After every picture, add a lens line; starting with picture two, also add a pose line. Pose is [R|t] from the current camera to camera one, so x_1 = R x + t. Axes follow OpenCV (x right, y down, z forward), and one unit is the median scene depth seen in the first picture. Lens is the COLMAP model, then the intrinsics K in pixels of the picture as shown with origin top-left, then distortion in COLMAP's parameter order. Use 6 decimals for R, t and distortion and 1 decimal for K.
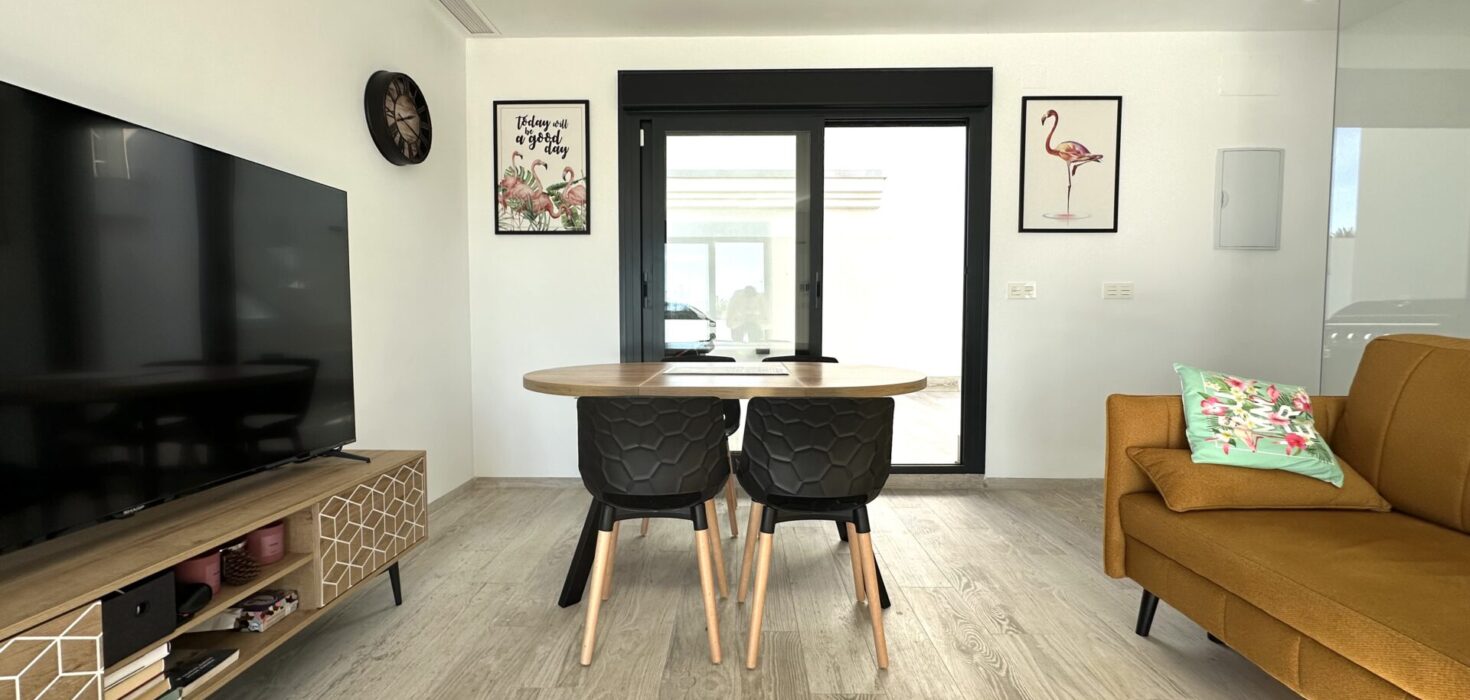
lens RADIAL K [[587.0, 0, 734.7], [0, 587.0, 346.5], [0, 0, 1]] dist [-0.002234, 0.000599]
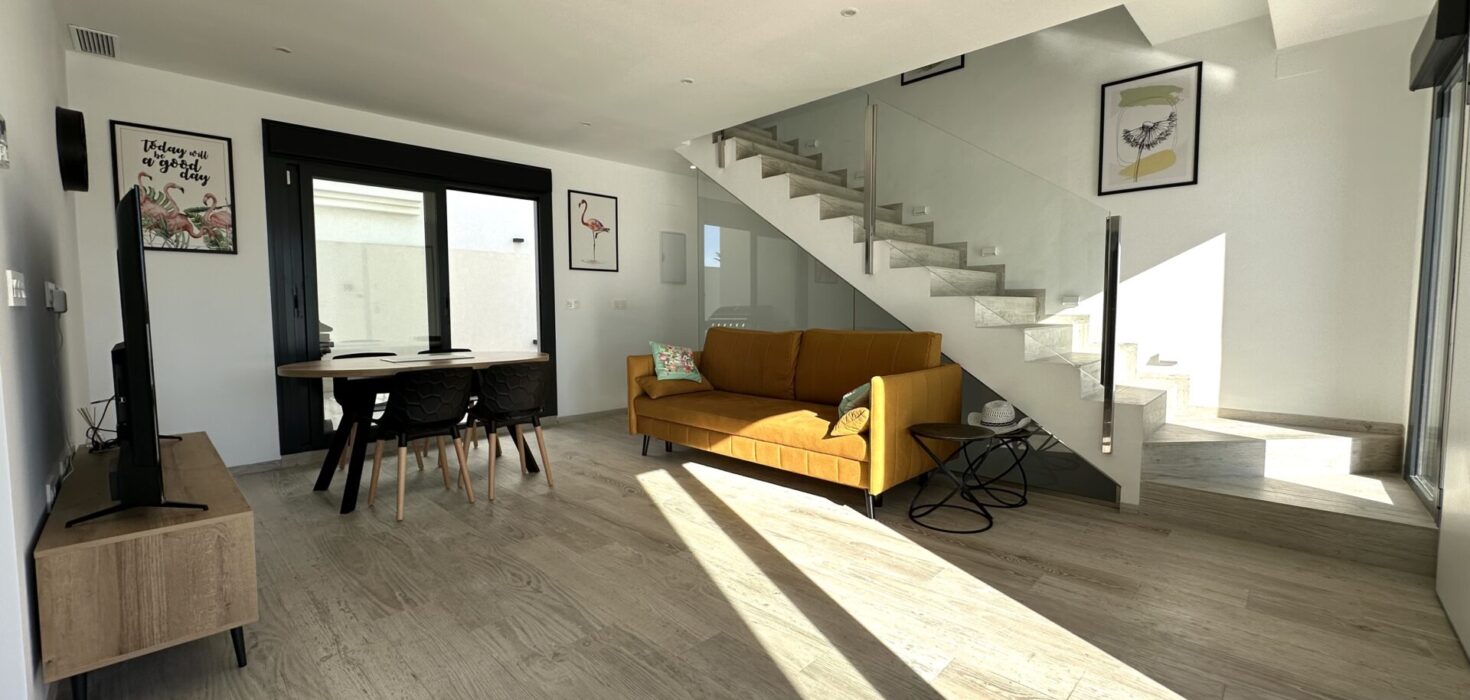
lens RADIAL K [[587.0, 0, 733.2], [0, 587.0, 345.2], [0, 0, 1]] dist [-0.002234, 0.000599]
pose [[0.693765, -0.049200, 0.718519, -0.520214], [0.041765, 0.998733, 0.028062, -0.005081], [-0.718990, 0.010541, 0.694941, -0.642577]]
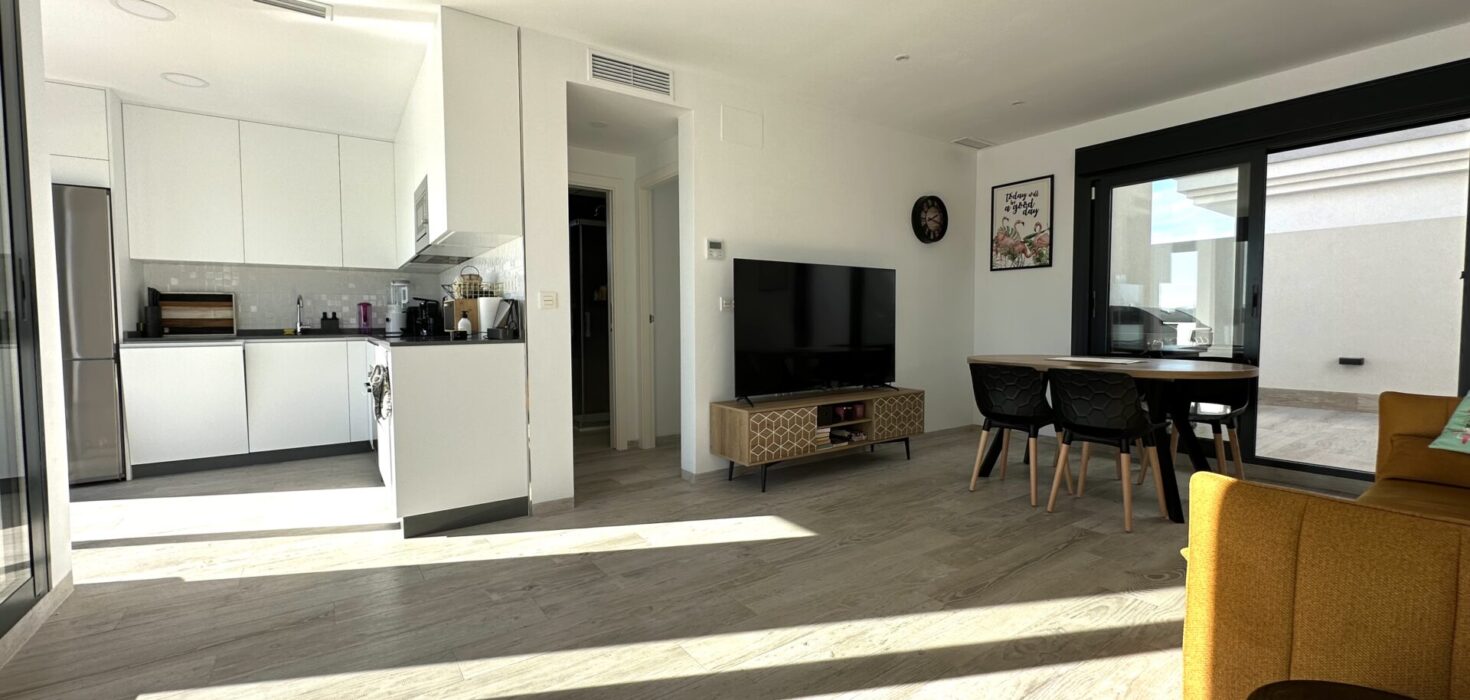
lens RADIAL K [[587.0, 0, 737.2], [0, 587.0, 344.2], [0, 0, 1]] dist [-0.002234, 0.000599]
pose [[0.589695, 0.031151, -0.807025, 0.595152], [-0.036312, 0.999268, 0.012038, 0.011981], [0.806809, 0.022206, 0.590394, -0.599136]]
